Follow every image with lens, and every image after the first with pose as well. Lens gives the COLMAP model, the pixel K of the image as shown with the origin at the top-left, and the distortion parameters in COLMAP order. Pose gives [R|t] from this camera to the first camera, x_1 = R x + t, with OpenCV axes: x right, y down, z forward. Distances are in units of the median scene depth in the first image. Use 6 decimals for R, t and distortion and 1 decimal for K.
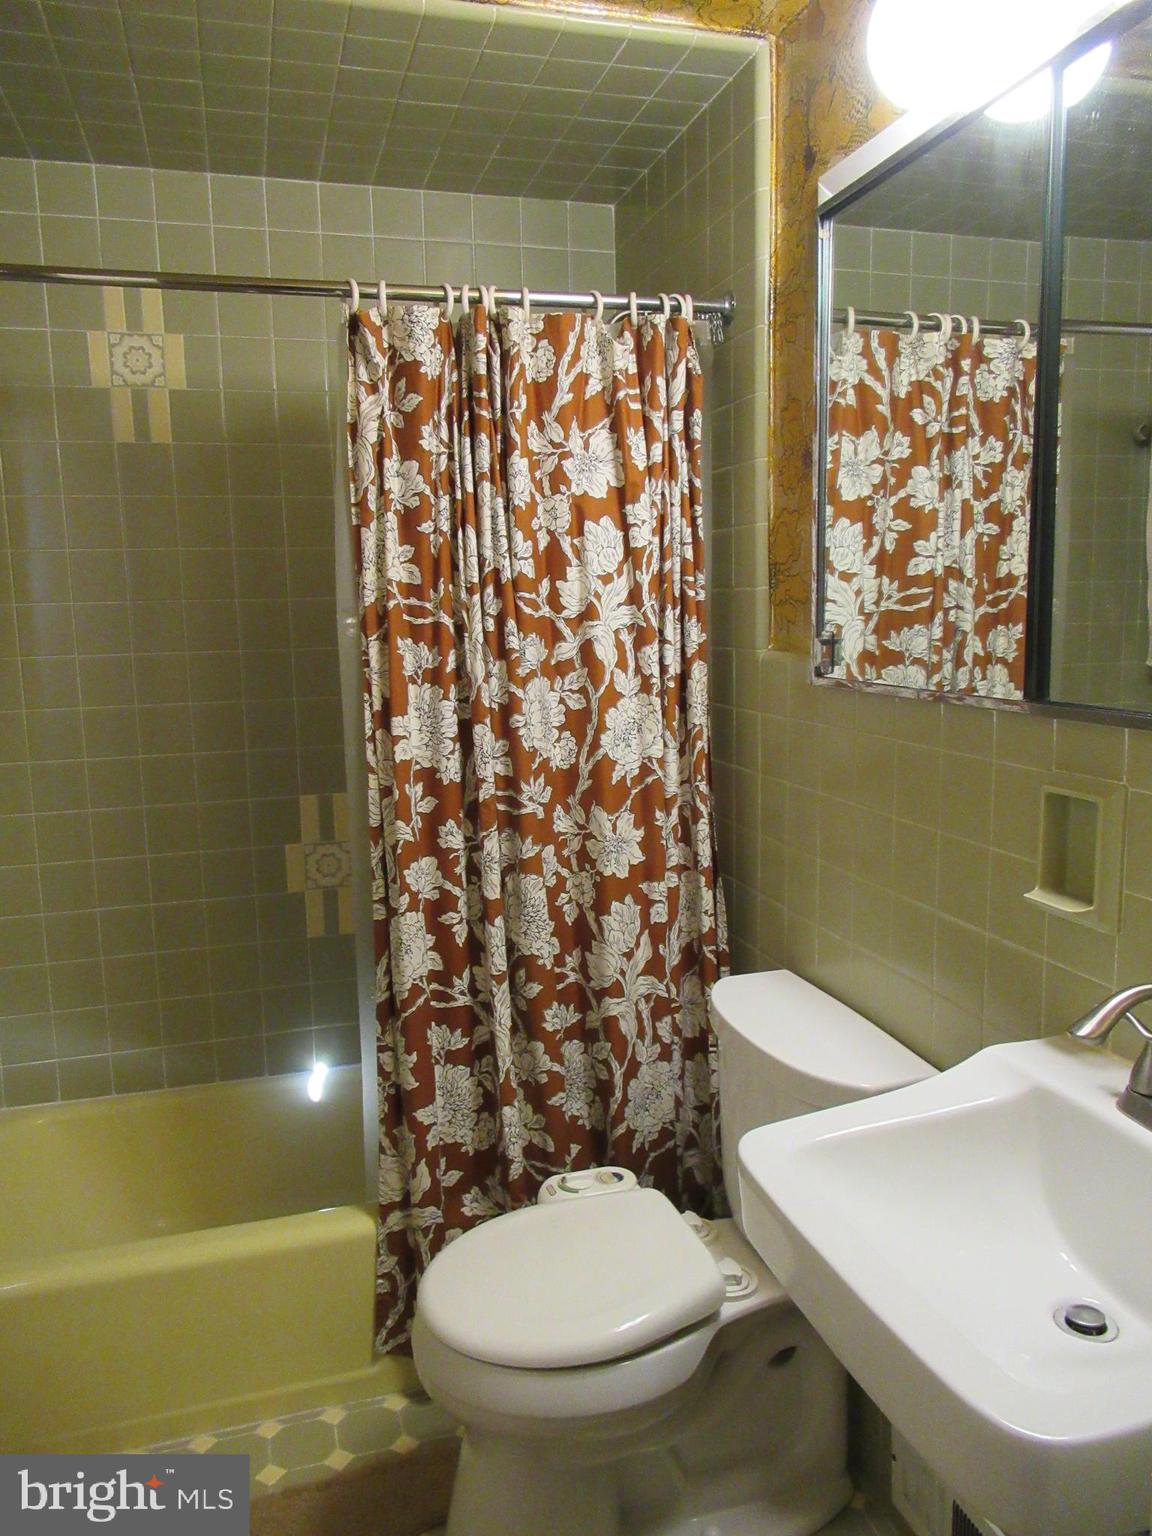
lens RADIAL K [[1154.3, 0, 569.8], [0, 1154.3, 763.3], [0, 0, 1]] dist [0.006427, -0.009039]
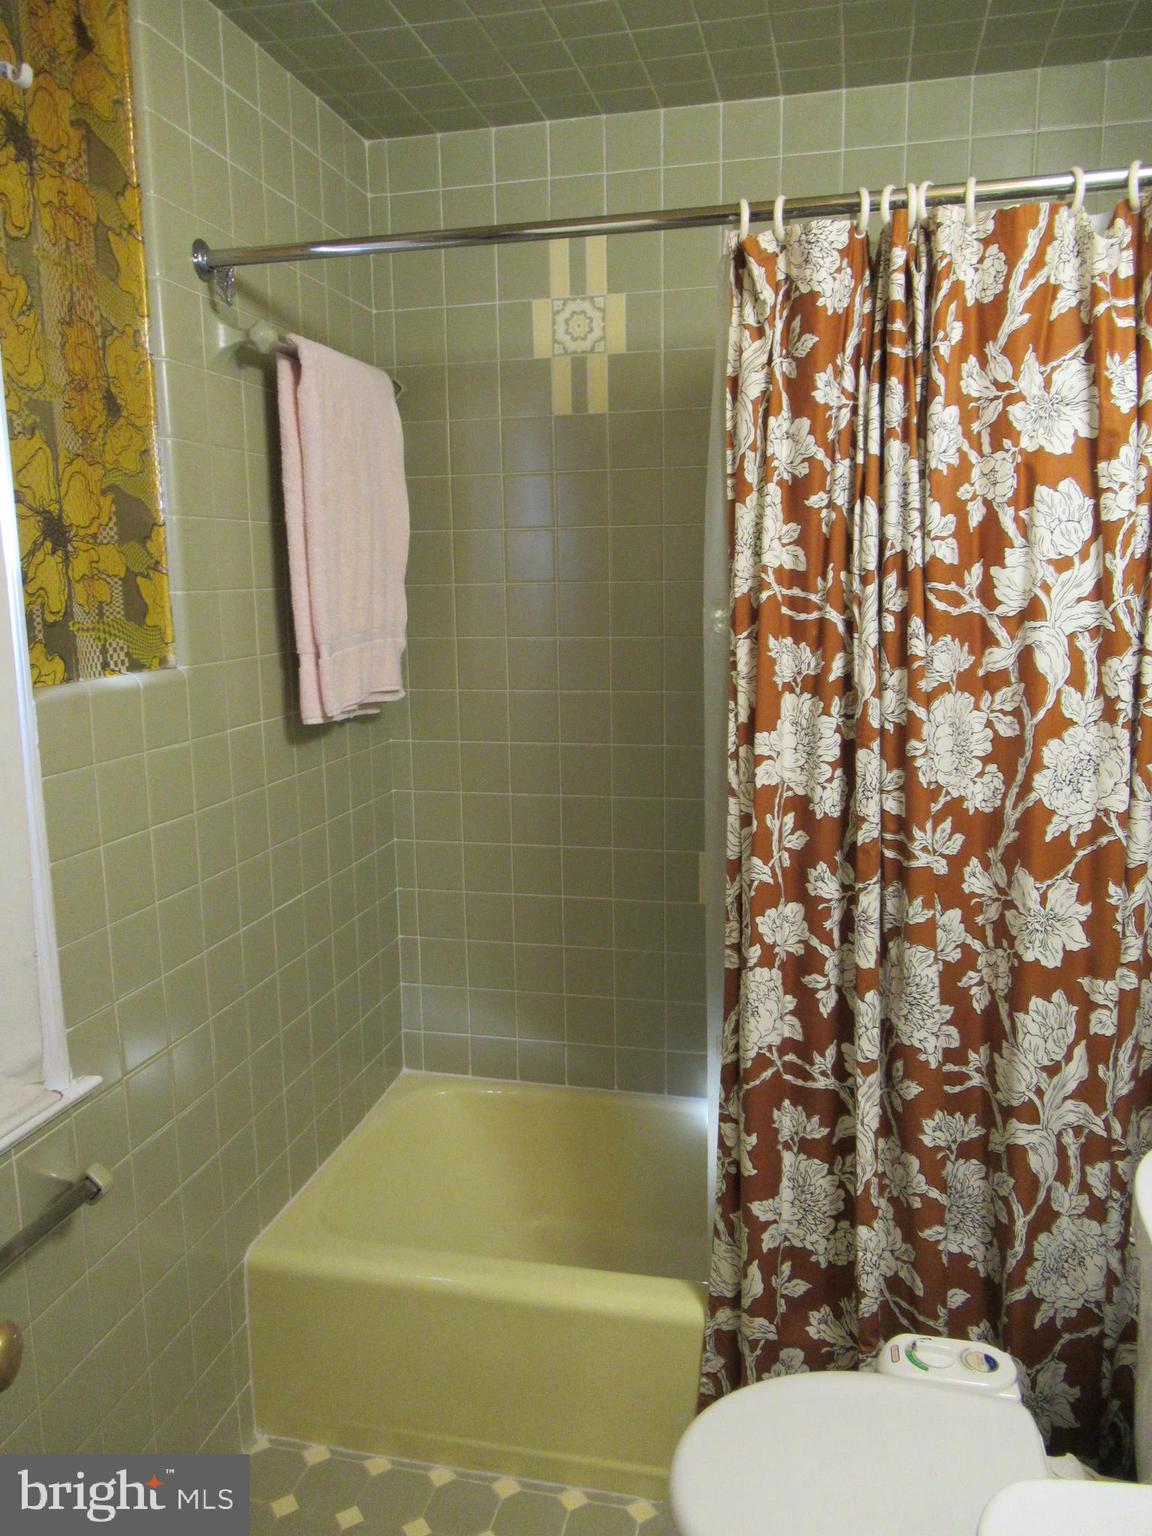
lens RADIAL K [[1154.3, 0, 569.8], [0, 1154.3, 763.3], [0, 0, 1]] dist [0.006427, -0.009039]
pose [[0.870999, 0.087465, -0.483437, 0.127488], [-0.072126, 0.996128, 0.050274, -0.048085], [0.485962, -0.008920, 0.873934, 0.202909]]
